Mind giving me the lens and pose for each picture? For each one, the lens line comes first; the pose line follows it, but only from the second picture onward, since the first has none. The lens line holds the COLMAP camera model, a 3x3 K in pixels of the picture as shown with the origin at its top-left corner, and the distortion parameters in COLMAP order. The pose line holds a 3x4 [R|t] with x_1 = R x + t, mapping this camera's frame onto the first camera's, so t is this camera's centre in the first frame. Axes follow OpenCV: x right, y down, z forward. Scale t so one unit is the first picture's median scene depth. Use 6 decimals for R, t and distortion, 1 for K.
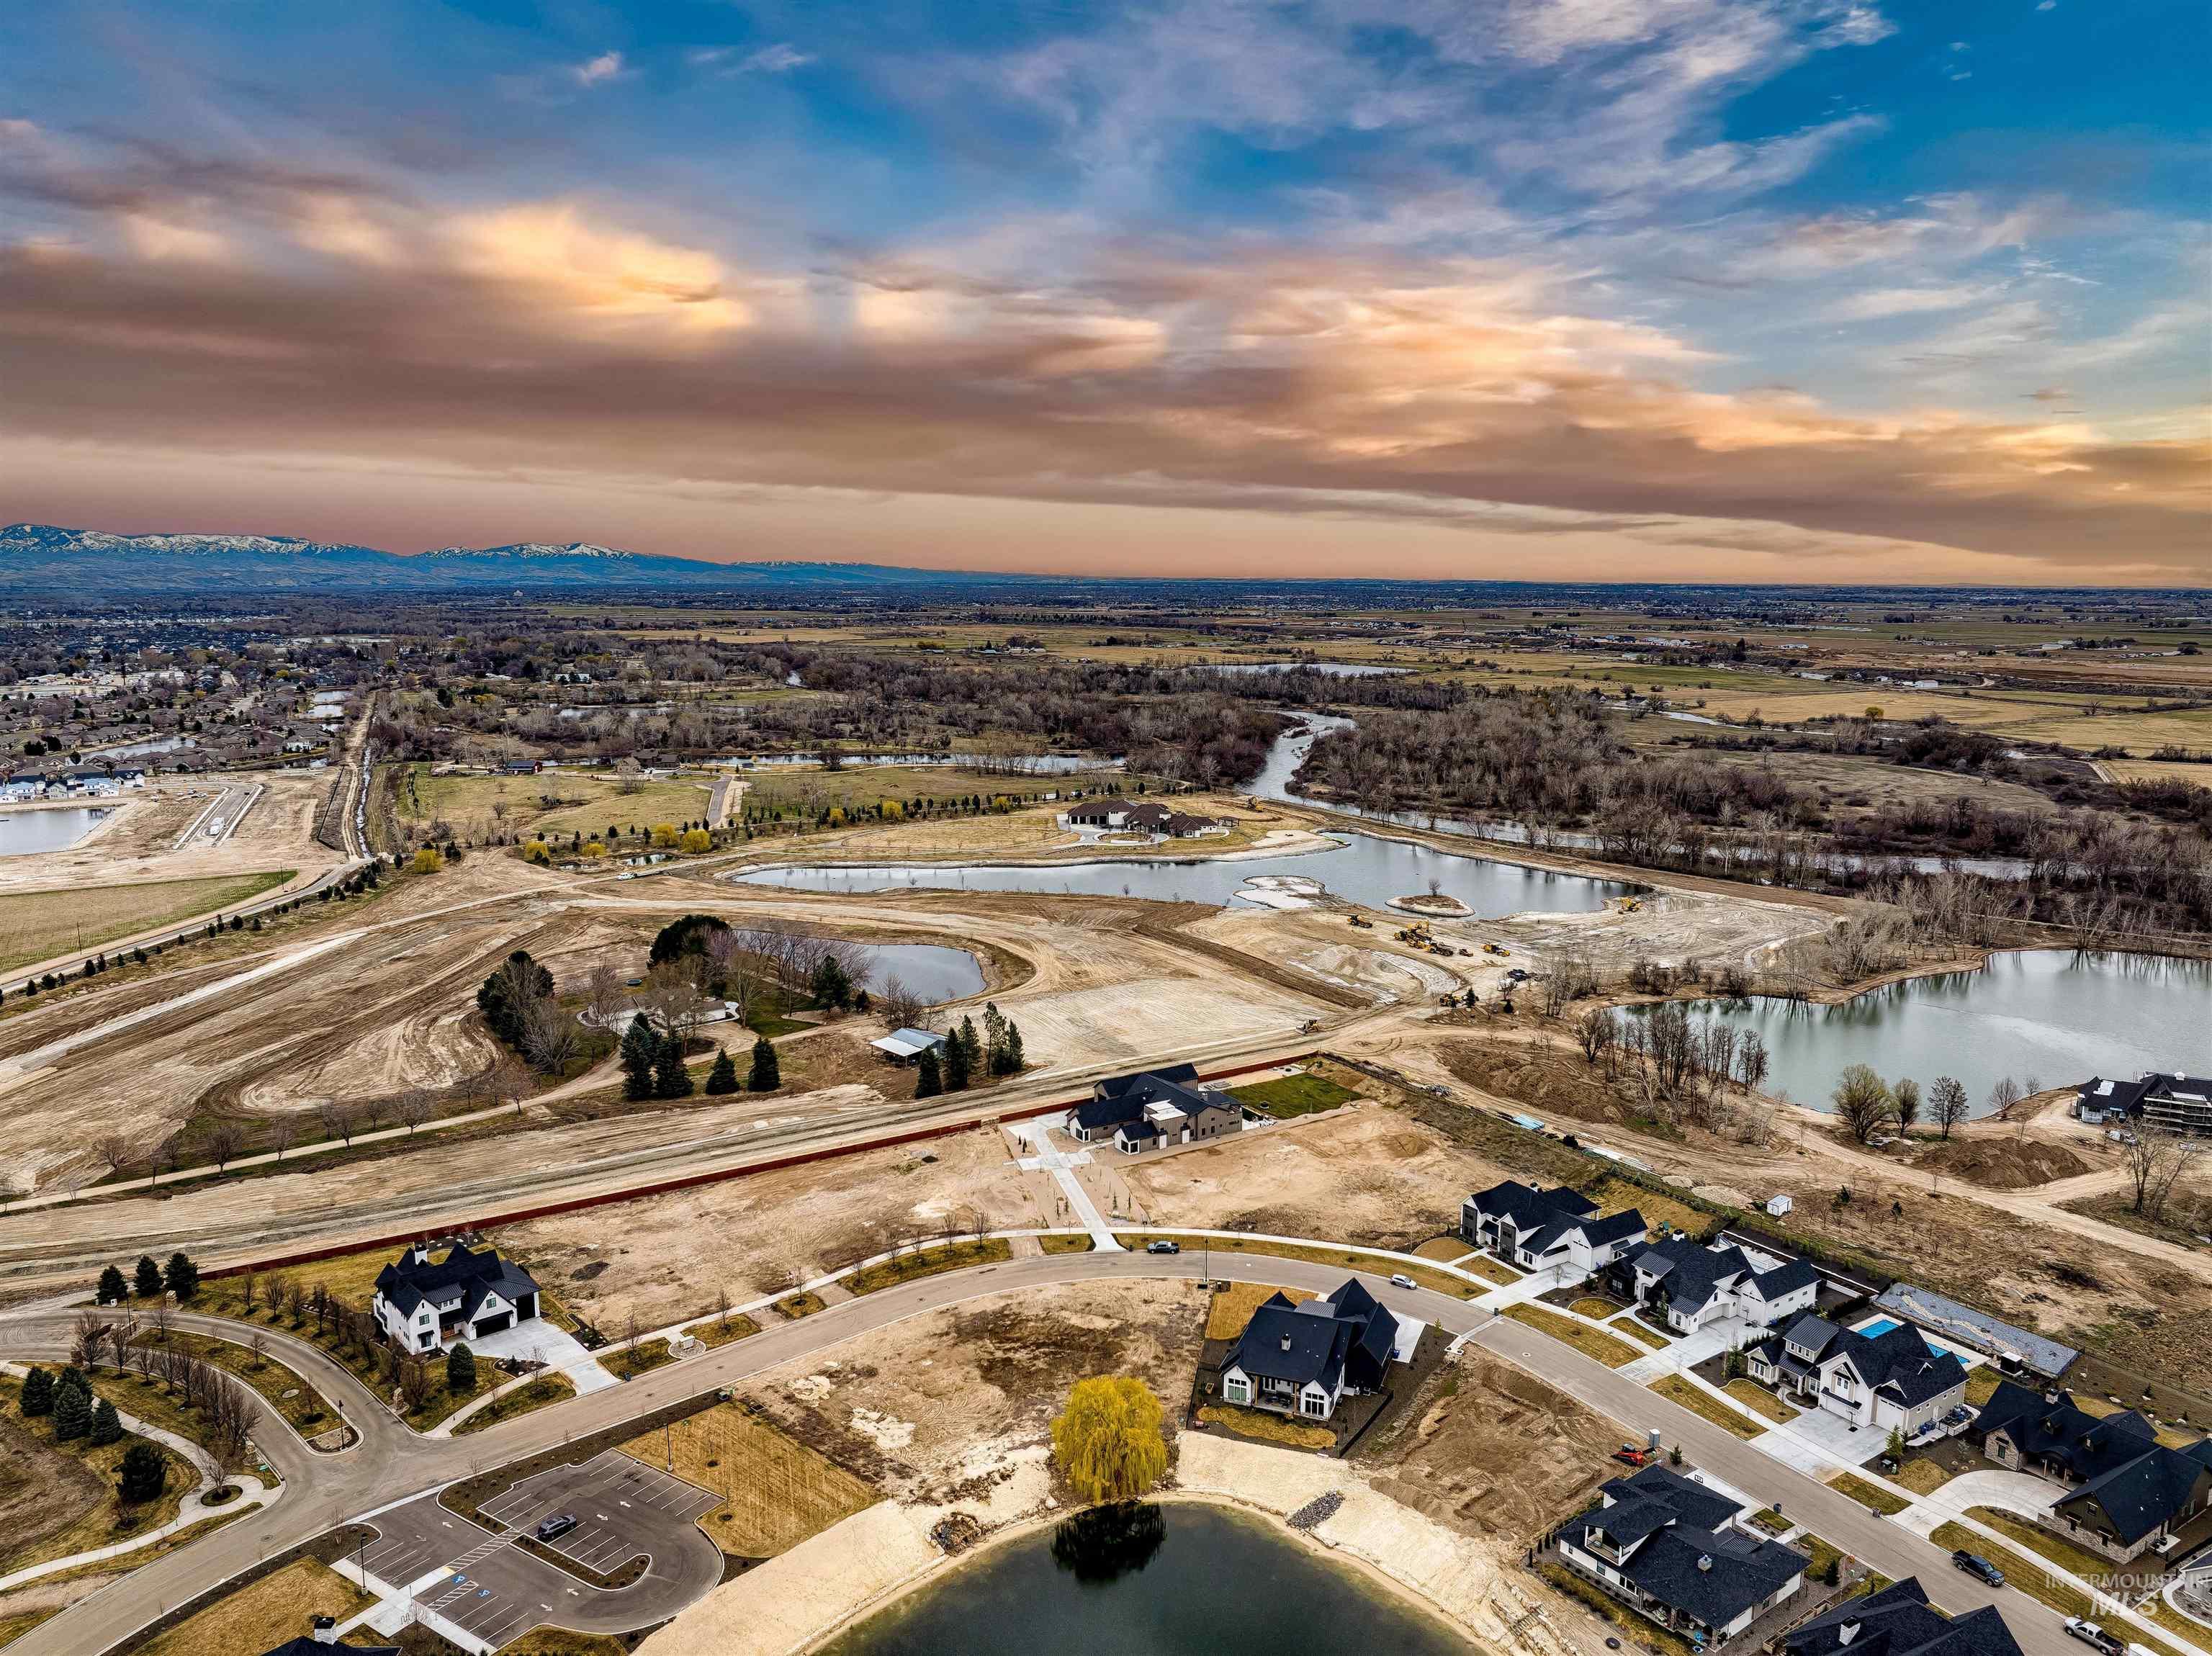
lens RADIAL K [[1565.1, 0, 1107.2], [0, 1565.1, 766.4], [0, 0, 1]] dist [-0.054117, 0.022405]
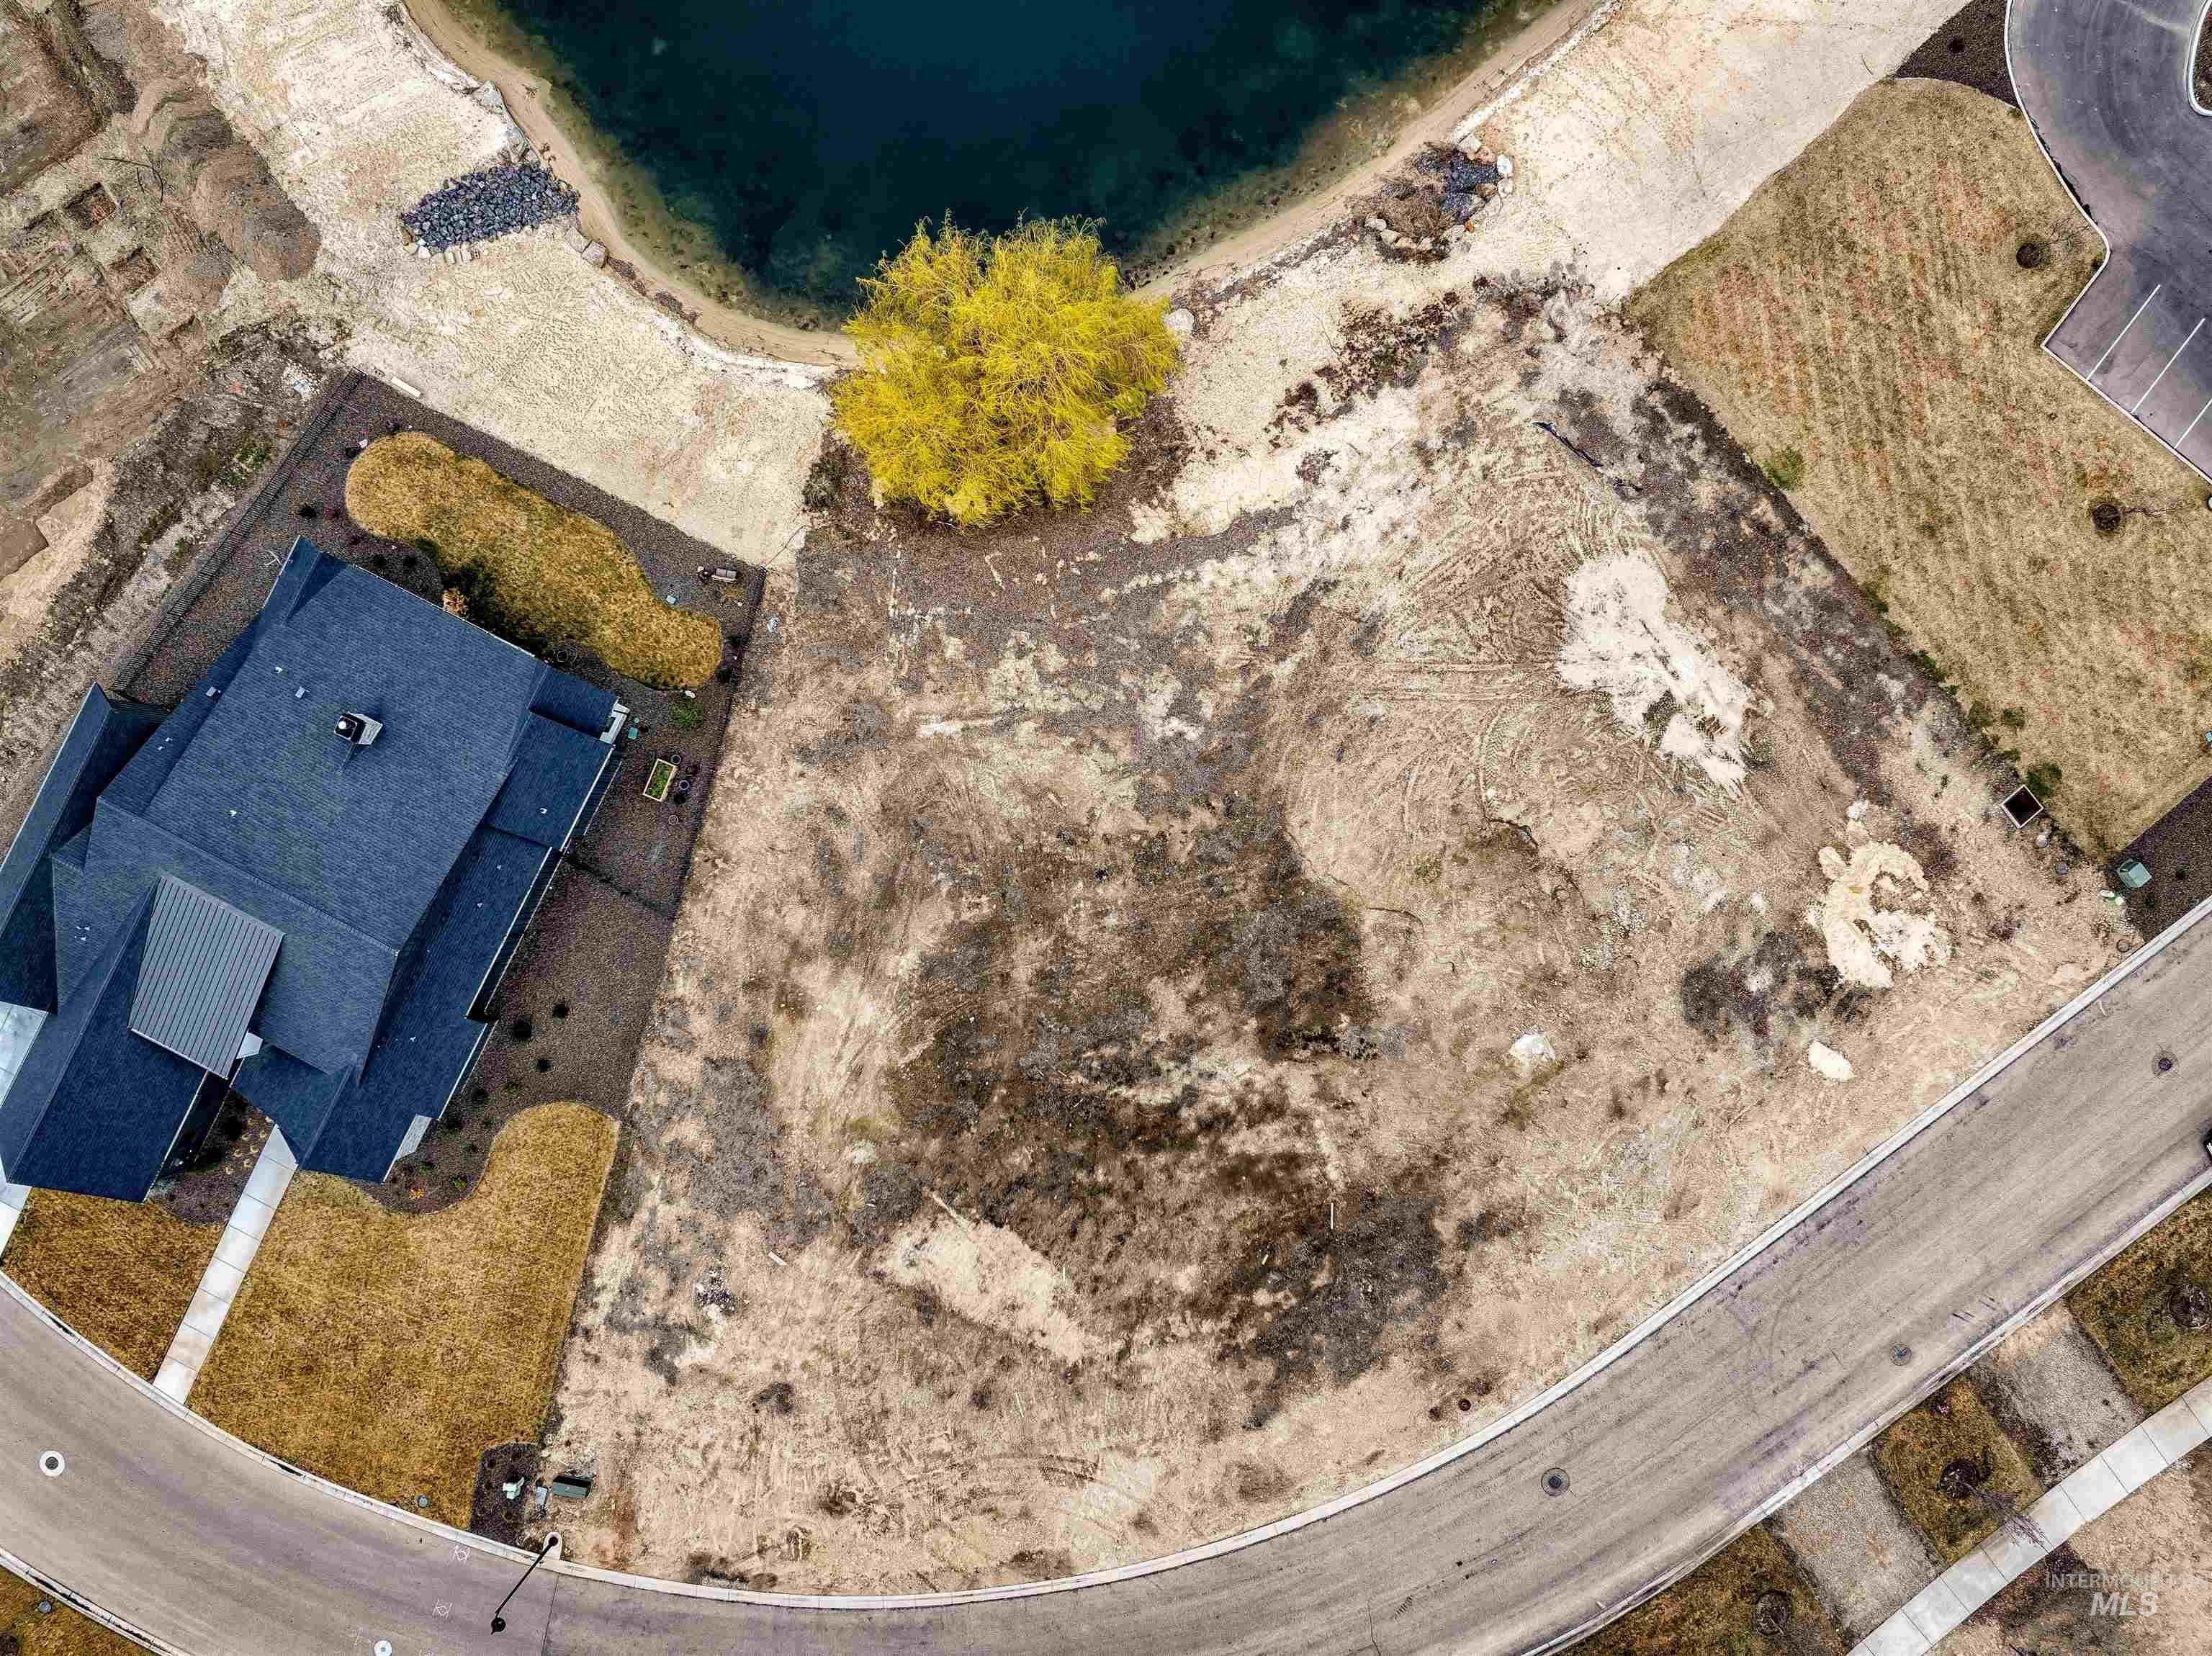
lens RADIAL K [[1555.2, 0, 1106.0], [0, 1555.2, 828.0], [0, 0, 1]] dist [-0.034093, -0.002772]
pose [[-0.995090, -0.098928, -0.002879, -0.024433], [0.007939, -0.108790, 0.994033, 0.073271], [-0.098651, 0.989130, 0.109041, 0.892211]]
